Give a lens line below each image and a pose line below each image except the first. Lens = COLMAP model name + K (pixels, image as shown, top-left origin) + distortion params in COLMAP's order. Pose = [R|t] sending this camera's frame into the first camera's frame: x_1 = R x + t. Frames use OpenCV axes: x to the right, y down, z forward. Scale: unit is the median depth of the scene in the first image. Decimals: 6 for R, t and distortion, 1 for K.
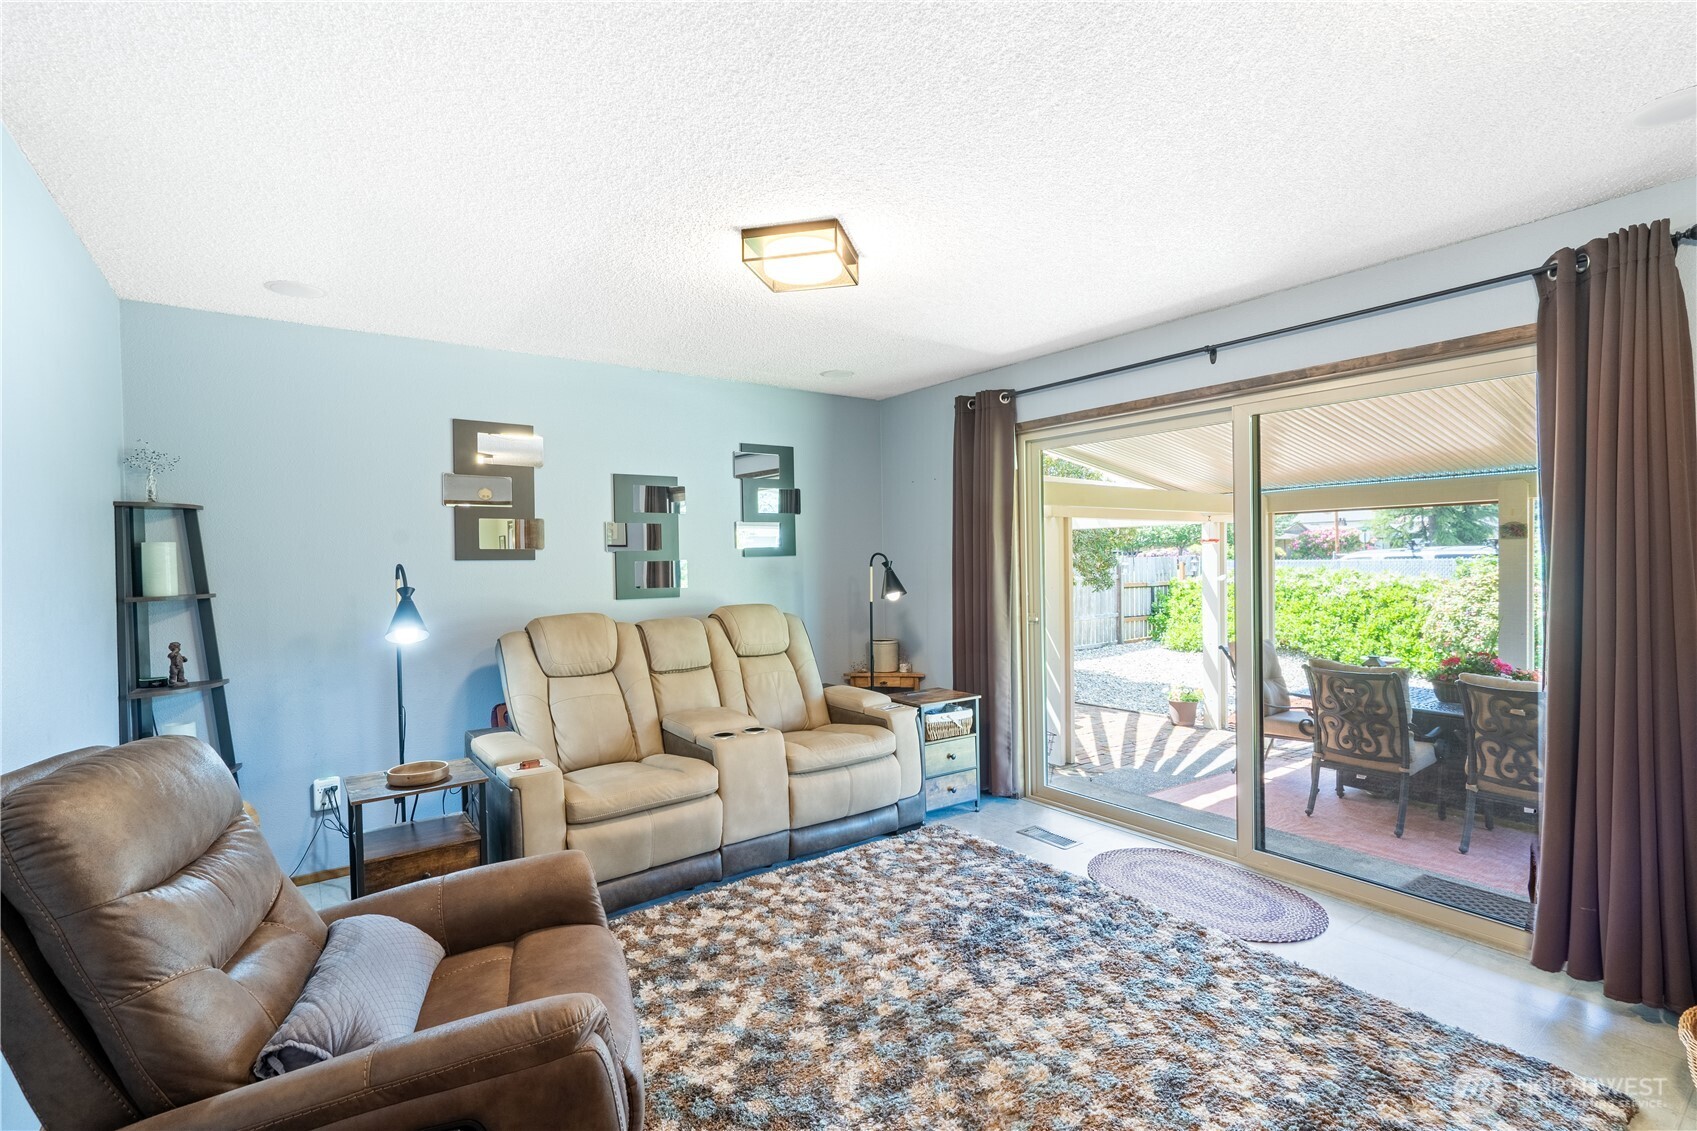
lens RADIAL K [[770.9, 0, 848.5], [0, 770.9, 565.5], [0, 0, 1]] dist [-0.003466, -0.000046]
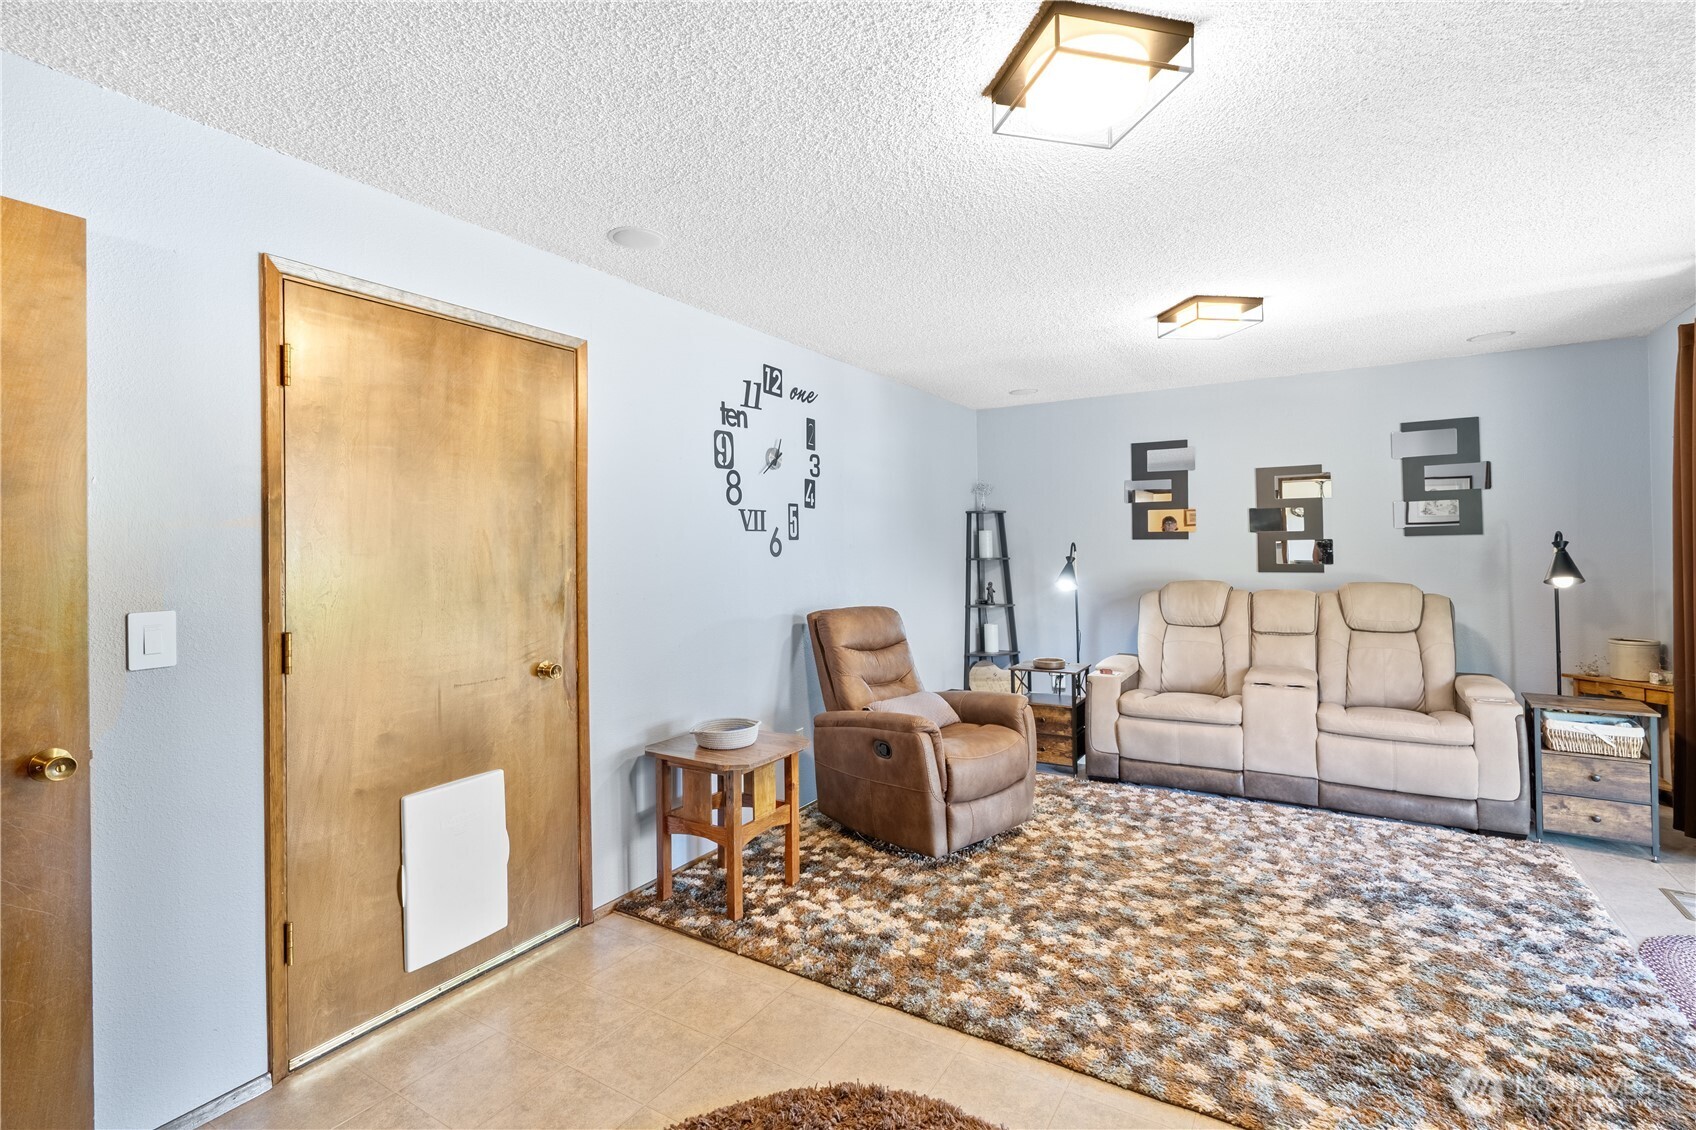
lens RADIAL K [[781.7, 0, 838.2], [0, 781.7, 542.6], [0, 0, 1]] dist [-0.003979, 0.000094]
pose [[0.369172, 0.006333, -0.929340, 0.830336], [-0.002651, 0.999980, 0.005762, -0.009777], [0.929357, 0.000336, 0.369181, -0.086186]]
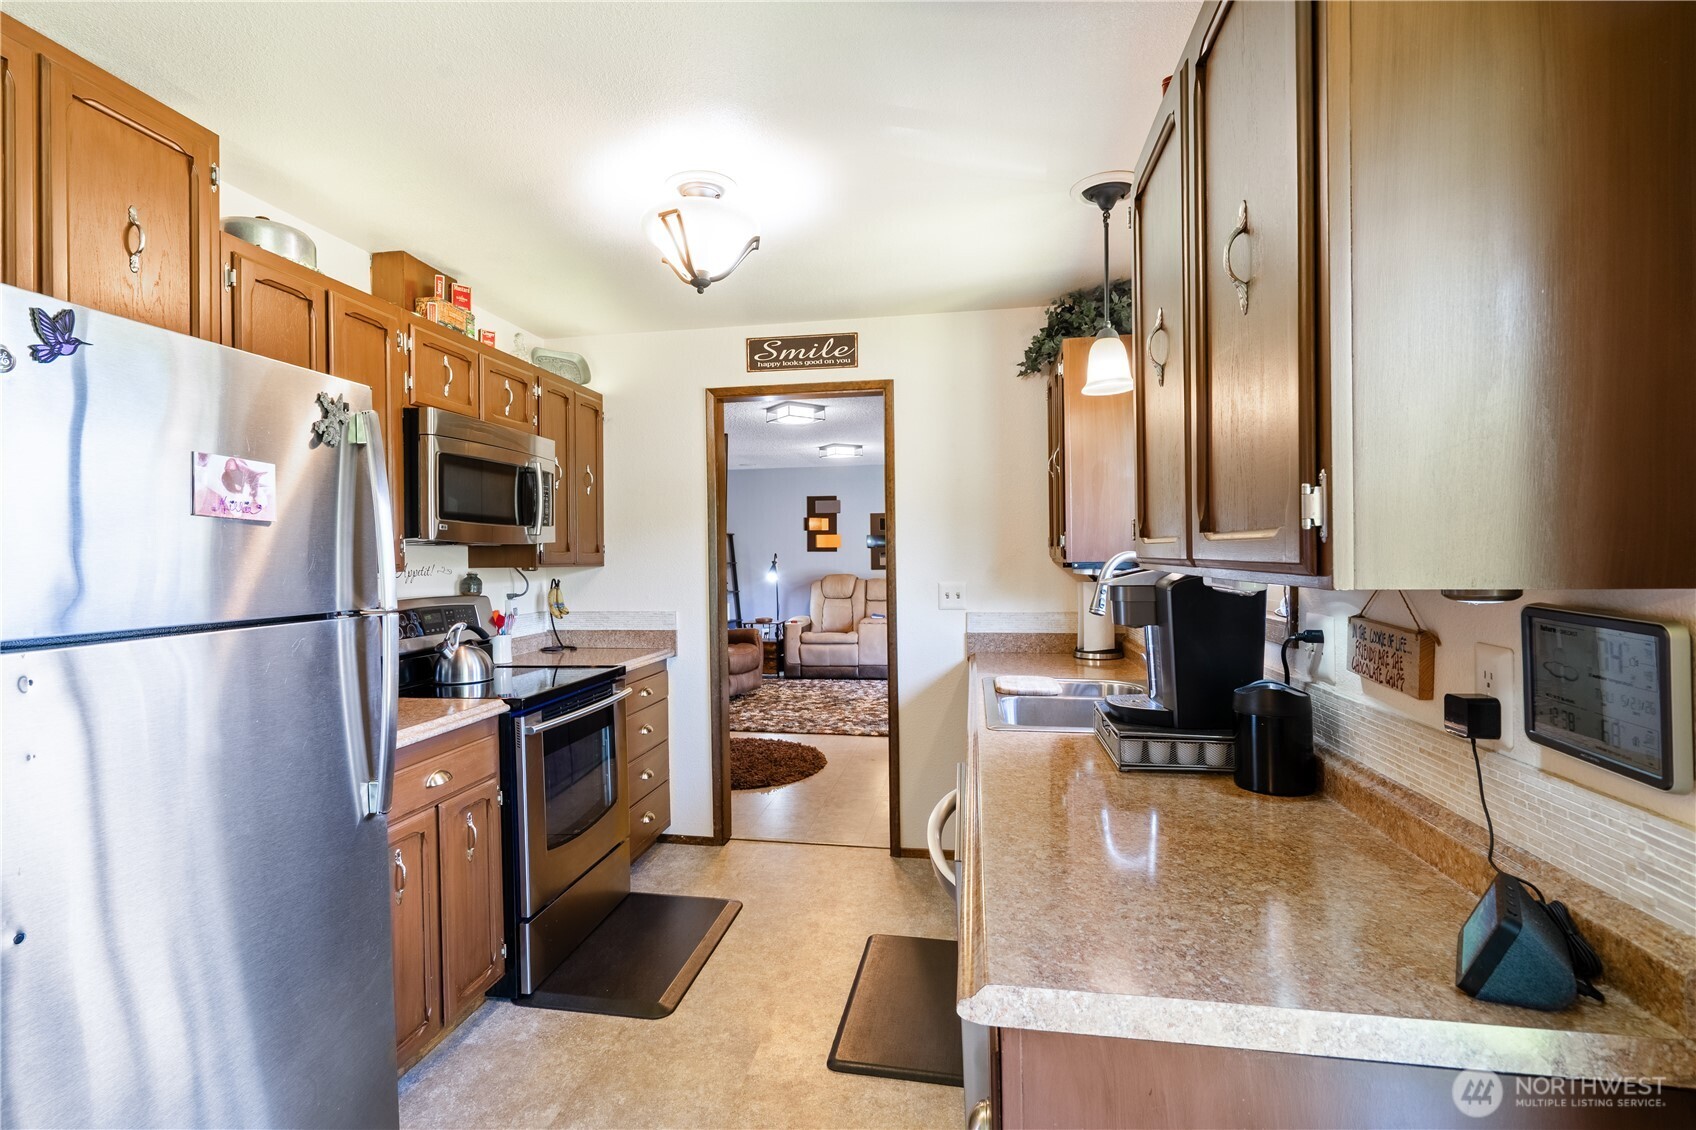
lens RADIAL K [[790.9, 0, 848.0], [0, 790.9, 565.0], [0, 0, 1]] dist [0.001113, 0.000391]
pose [[0.712559, 0.019657, -0.701337, 1.766703], [-0.011712, 0.999801, 0.016123, -0.007613], [0.701515, -0.003275, 0.712647, -0.954378]]
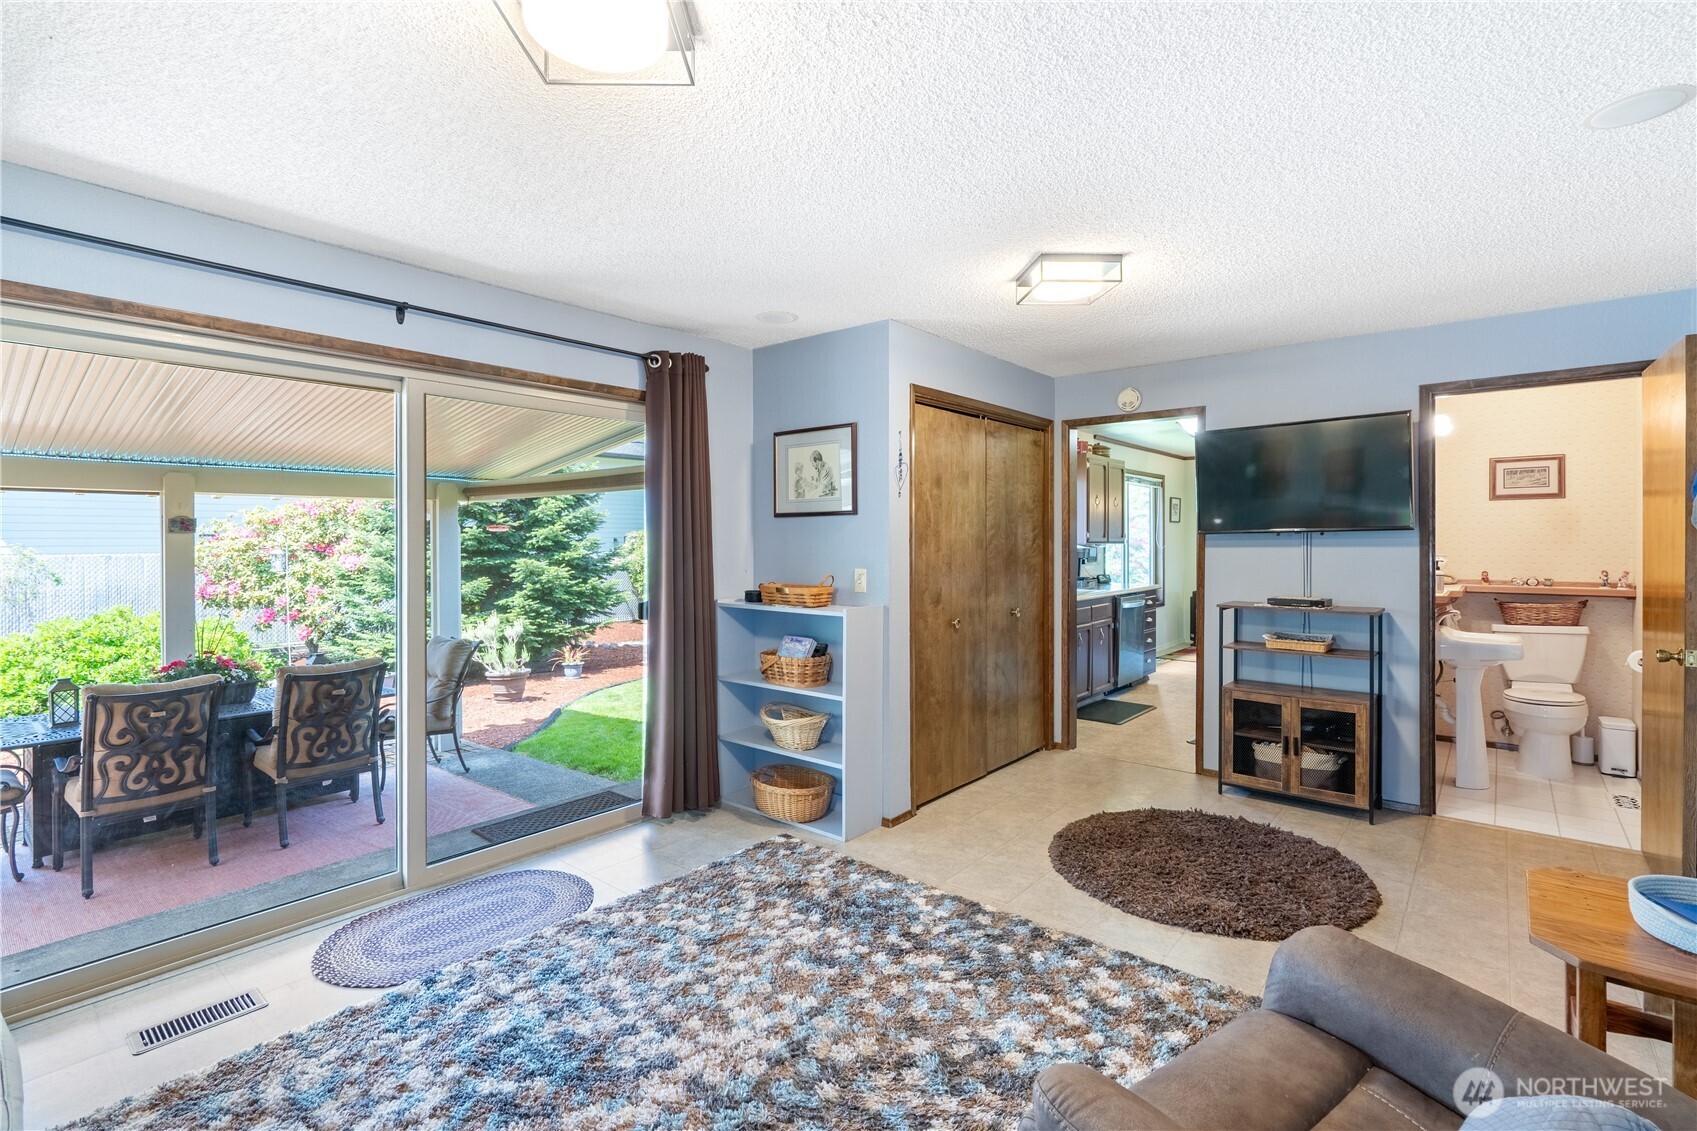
lens RADIAL K [[782.2, 0, 838.7], [0, 782.2, 543.1], [0, 0, 1]] dist [-0.003979, 0.000094]
pose [[-0.235342, 0.012333, 0.971834, -0.560015], [0.017663, 0.999809, -0.008411, 0.000366], [-0.971752, 0.015186, -0.235514, 0.834140]]
